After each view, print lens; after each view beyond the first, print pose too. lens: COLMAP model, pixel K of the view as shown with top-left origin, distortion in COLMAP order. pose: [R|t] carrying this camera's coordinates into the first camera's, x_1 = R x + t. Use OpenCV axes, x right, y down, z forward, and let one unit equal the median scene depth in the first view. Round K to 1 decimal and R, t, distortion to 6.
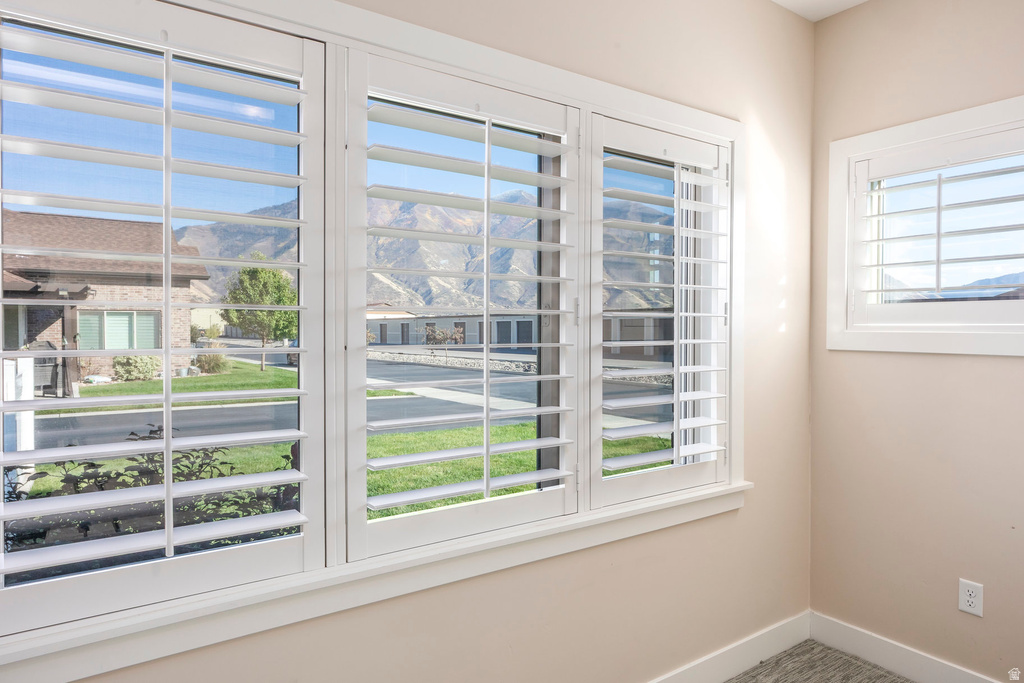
lens RADIAL K [[615.3, 0, 521.4], [0, 615.3, 346.7], [0, 0, 1]] dist [-0.045570, -0.001030]
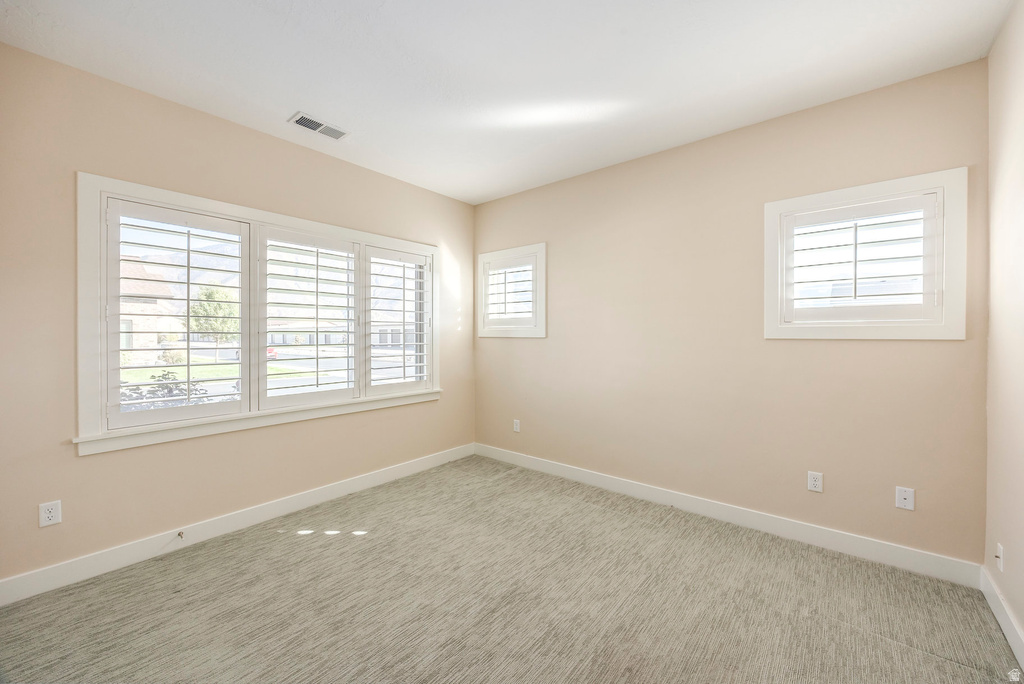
lens RADIAL K [[393.6, 0, 509.9], [0, 393.6, 345.4], [0, 0, 1]] dist [-0.000286, 0.000569]
pose [[0.971423, -0.005554, 0.237288, 0.261024], [0.006163, 0.999979, -0.001825, 0.046293], [-0.237273, 0.003235, 0.971438, -0.655742]]
